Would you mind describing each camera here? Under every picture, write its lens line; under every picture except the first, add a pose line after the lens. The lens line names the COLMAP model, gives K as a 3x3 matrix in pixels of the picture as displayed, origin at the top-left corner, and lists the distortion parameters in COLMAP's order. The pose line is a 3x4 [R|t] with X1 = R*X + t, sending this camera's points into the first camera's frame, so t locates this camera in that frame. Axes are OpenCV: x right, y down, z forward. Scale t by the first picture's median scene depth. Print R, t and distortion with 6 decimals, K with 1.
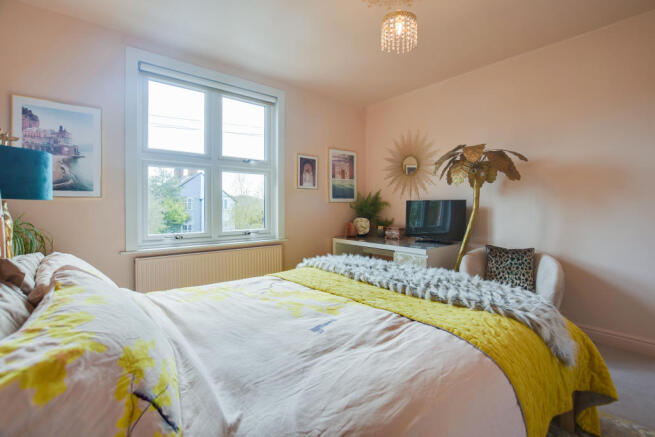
lens RADIAL K [[296.5, 0, 331.5], [0, 296.5, 206.3], [0, 0, 1]] dist [-0.003005, -0.000059]
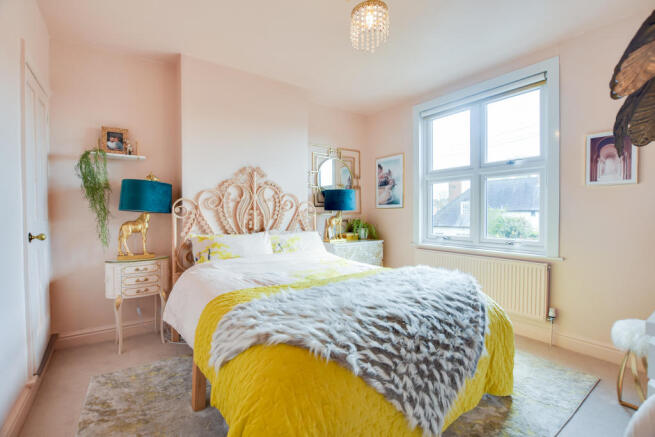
lens RADIAL K [[296.5, 0, 327.8], [0, 296.5, 217.9], [0, 0, 1]] dist [-0.003005, -0.000059]
pose [[-0.066602, 0.016920, -0.997636, 0.682966], [-0.001584, 0.999853, 0.017063, -0.000772], [0.997778, 0.002717, -0.066565, 0.539864]]
